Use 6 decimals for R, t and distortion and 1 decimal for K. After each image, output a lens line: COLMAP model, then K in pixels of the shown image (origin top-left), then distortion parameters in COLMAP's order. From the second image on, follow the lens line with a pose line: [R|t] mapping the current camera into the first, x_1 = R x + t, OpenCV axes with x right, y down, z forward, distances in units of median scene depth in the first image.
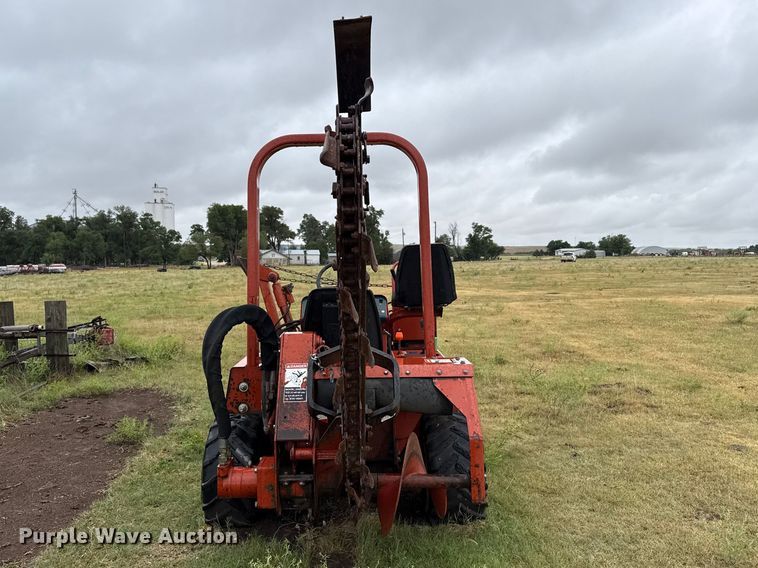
lens RADIAL K [[725.9, 0, 379.0], [0, 725.9, 284.0], [0, 0, 1]] dist [0.062478, -0.011690]
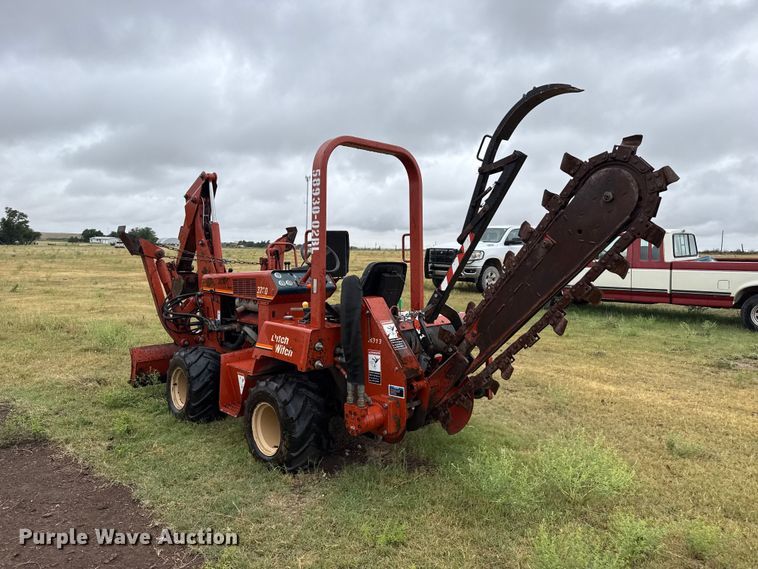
lens RADIAL K [[583.9, 0, 379.8], [0, 583.9, 269.7], [0, 0, 1]] dist [0.008720, 0.003278]
pose [[0.661636, 0.001982, 0.749822, -0.144068], [-0.002175, 0.999997, -0.000725, 0.003286], [-0.749822, -0.001151, 0.661639, 0.052760]]
